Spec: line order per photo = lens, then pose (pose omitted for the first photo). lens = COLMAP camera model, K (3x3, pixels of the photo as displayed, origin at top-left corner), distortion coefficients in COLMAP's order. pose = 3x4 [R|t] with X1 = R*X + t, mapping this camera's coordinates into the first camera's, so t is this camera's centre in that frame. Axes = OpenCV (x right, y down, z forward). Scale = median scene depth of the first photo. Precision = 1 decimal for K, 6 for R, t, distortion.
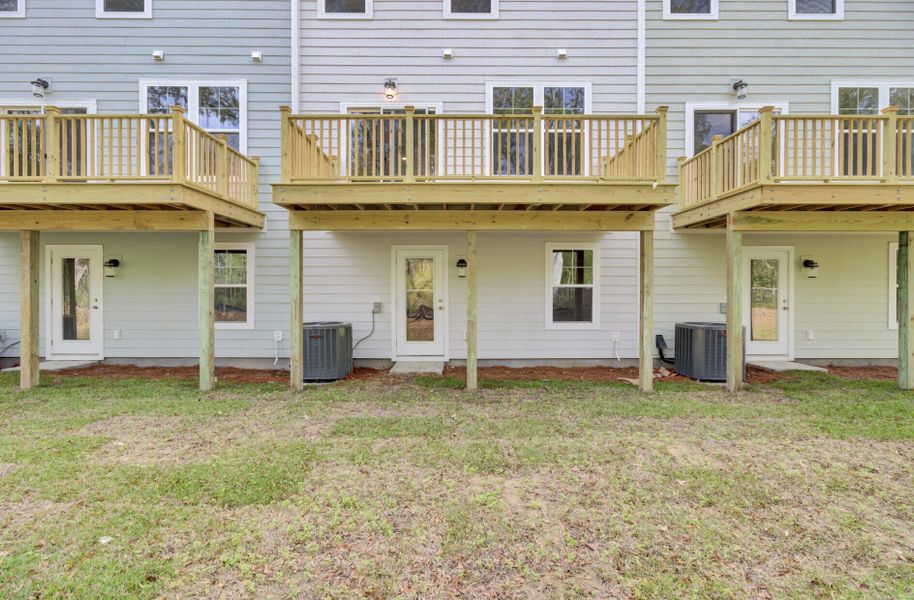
lens RADIAL K [[406.7, 0, 457.0], [0, 406.7, 300.0], [0, 0, 1]] dist [-0.000368, -0.000140]
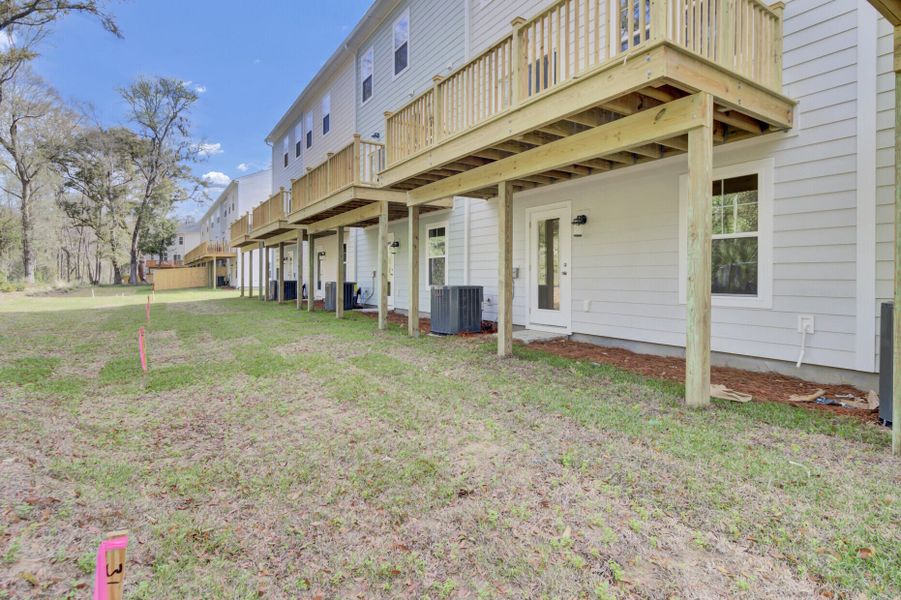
lens RADIAL K [[457.9, 0, 451.0], [0, 457.9, 281.2], [0, 0, 1]] dist [-0.001051, -0.000195]
pose [[0.542835, 0.004257, -0.839829, -0.206393], [-0.008586, 0.999963, -0.000481, 0.038268], [0.839795, 0.007472, 0.542852, 0.274405]]
